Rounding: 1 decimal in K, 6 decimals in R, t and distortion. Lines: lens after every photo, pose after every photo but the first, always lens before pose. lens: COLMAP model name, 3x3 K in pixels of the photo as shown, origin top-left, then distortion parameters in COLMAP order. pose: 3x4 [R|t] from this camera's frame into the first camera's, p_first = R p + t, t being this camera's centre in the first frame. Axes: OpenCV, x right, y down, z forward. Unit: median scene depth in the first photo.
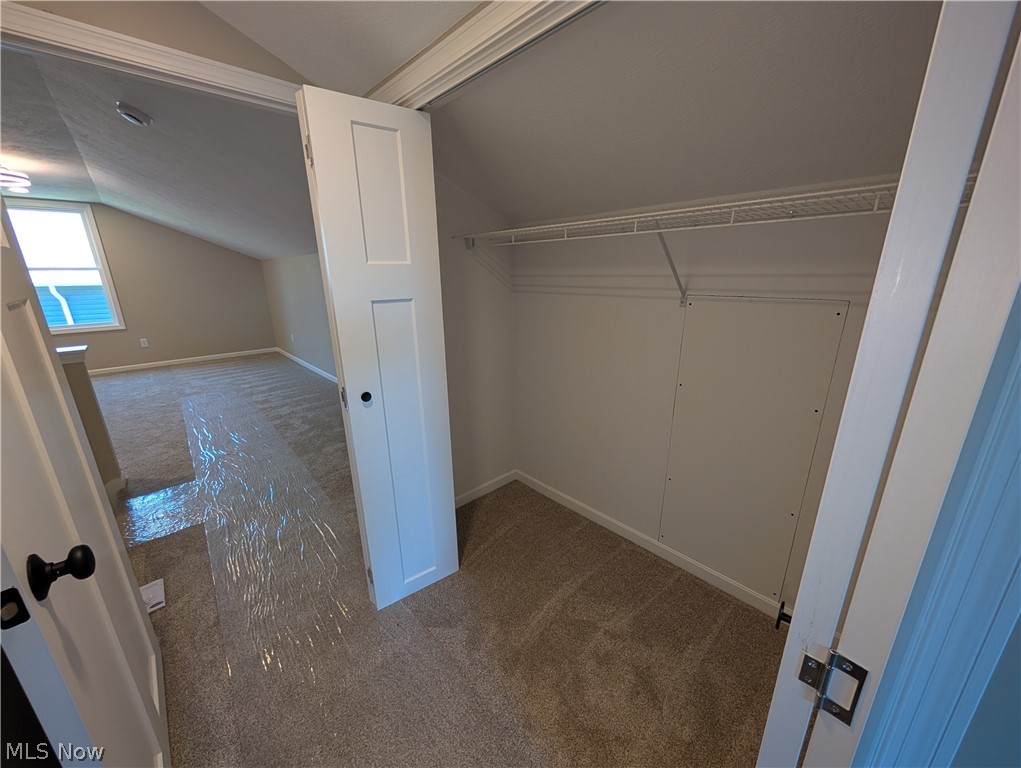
lens RADIAL K [[383.3, 0, 511.0], [0, 383.3, 385.0], [0, 0, 1]] dist [0.000246, -0.000390]
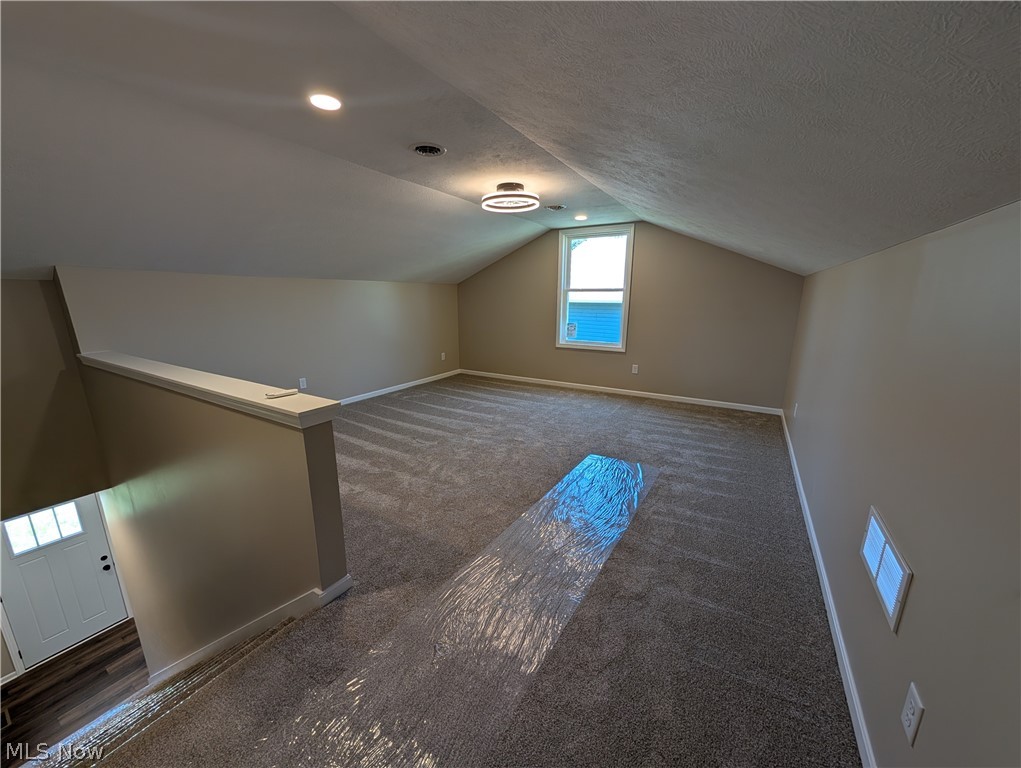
lens RADIAL K [[383.3, 0, 504.7], [0, 383.3, 380.2], [0, 0, 1]] dist [0.000246, -0.000390]
pose [[0.240988, 0.224543, -0.944196, -0.182938], [-0.282491, 0.946973, 0.153103, -0.157113], [0.928506, 0.229831, 0.291641, 0.513302]]
